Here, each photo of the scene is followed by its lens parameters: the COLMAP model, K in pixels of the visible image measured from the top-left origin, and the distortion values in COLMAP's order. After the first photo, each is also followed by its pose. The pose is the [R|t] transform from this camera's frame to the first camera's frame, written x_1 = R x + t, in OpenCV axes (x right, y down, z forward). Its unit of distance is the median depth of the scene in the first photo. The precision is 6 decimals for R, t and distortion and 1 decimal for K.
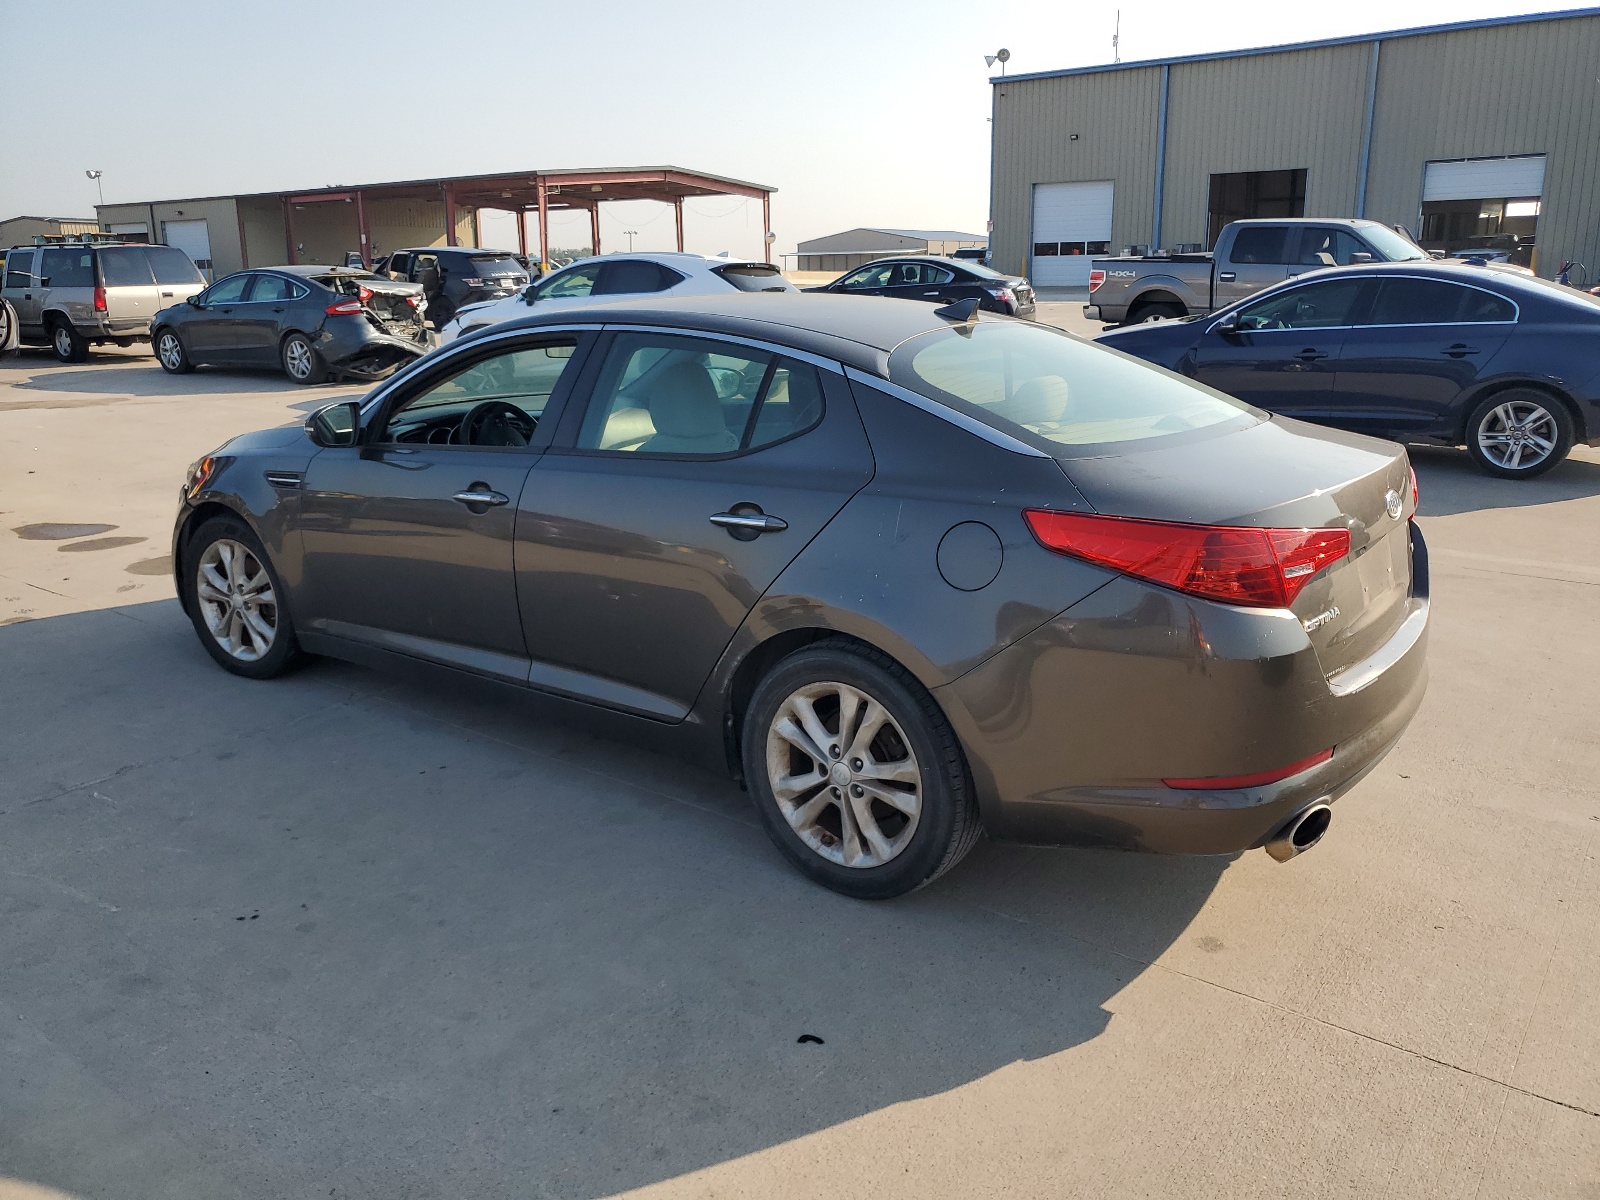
lens RADIAL K [[1235.8, 0, 800.0], [0, 1235.8, 600.0], [0, 0, 1]] dist [-0.009171, 0.052067]
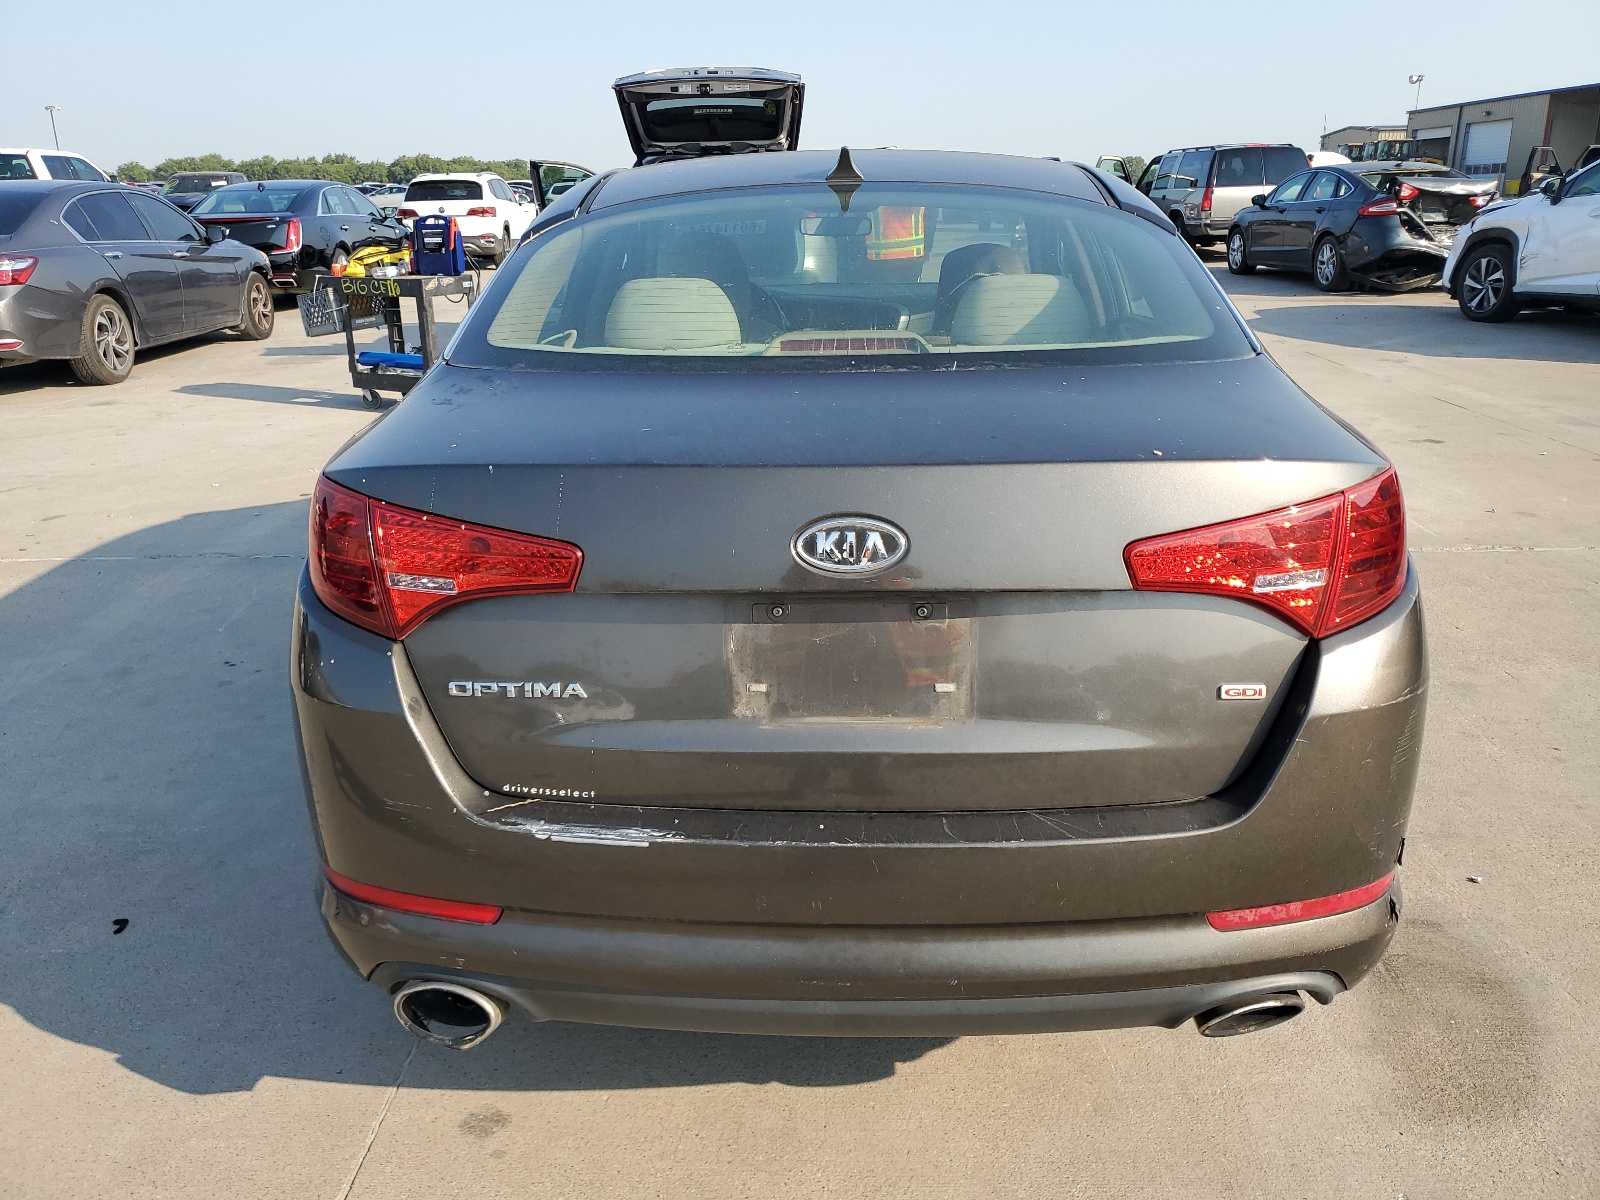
lens RADIAL K [[1235.8, 0, 800.0], [0, 1235.8, 600.0], [0, 0, 1]] dist [-0.009171, 0.052067]
pose [[0.585846, 0.261204, -0.767174, 0.146925], [-0.208282, 0.963366, 0.168950, -0.023864], [0.783200, 0.060810, 0.618789, 0.118801]]
